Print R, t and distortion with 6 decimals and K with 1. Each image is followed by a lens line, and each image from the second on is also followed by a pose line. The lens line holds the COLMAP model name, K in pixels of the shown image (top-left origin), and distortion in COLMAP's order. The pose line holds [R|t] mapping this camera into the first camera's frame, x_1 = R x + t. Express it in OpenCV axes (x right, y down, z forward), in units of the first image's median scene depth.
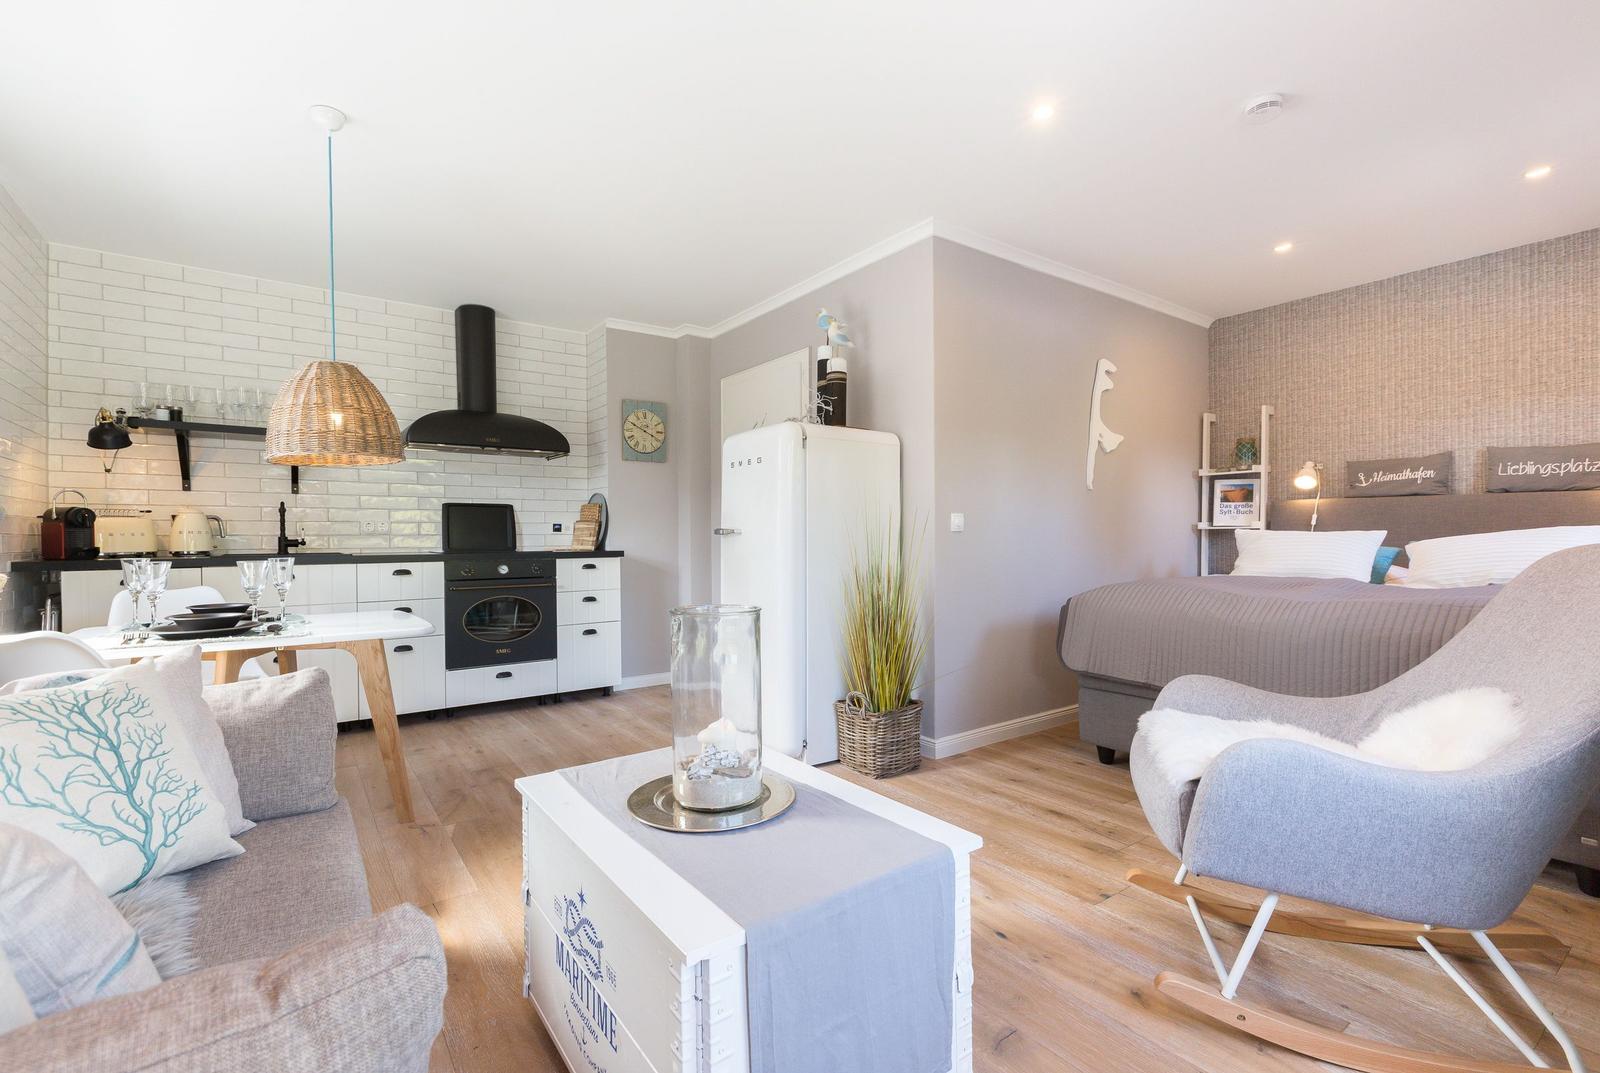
lens RADIAL K [[691.6, 0, 795.9], [0, 691.6, 533.0], [0, 0, 1]] dist [0.001291, -0.000397]
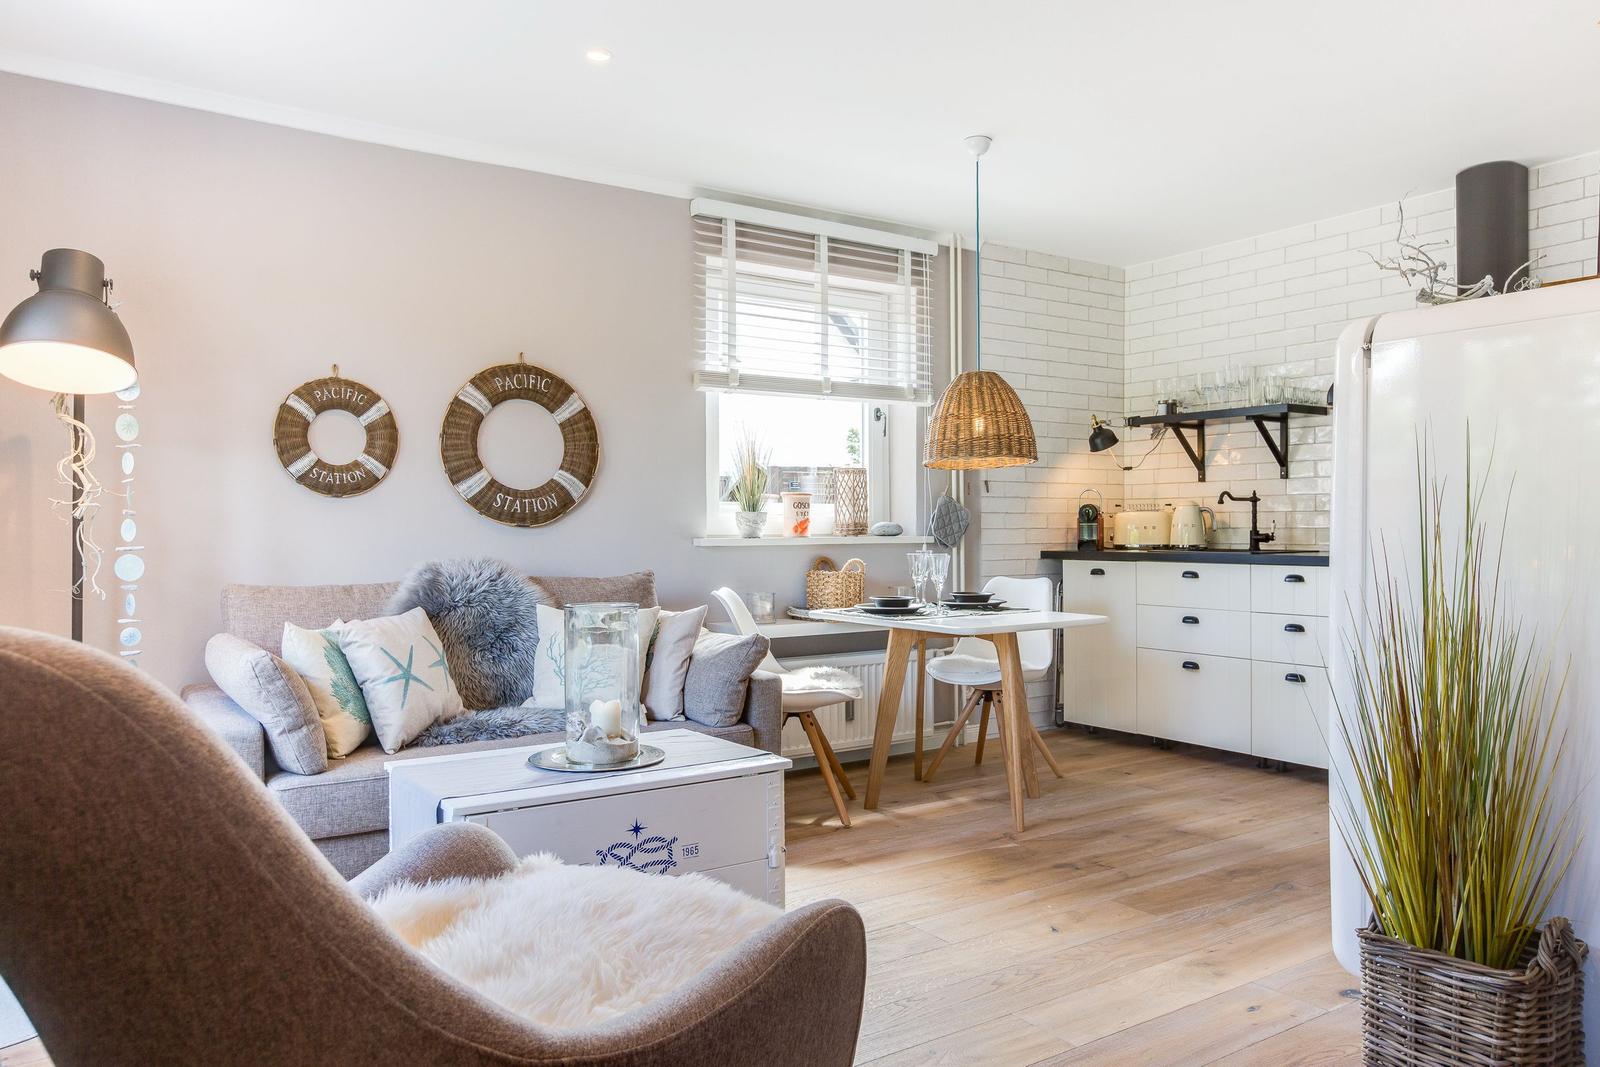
lens RADIAL K [[1125.9, 0, 800.0], [0, 1125.9, 533.5], [0, 0, 1]] dist [-0.022906, 0.000767]
pose [[-0.045402, 0.005025, -0.998956, 0.731380], [0.012362, 0.999914, 0.004468, -0.004217], [0.998892, -0.012146, -0.045461, 0.531628]]
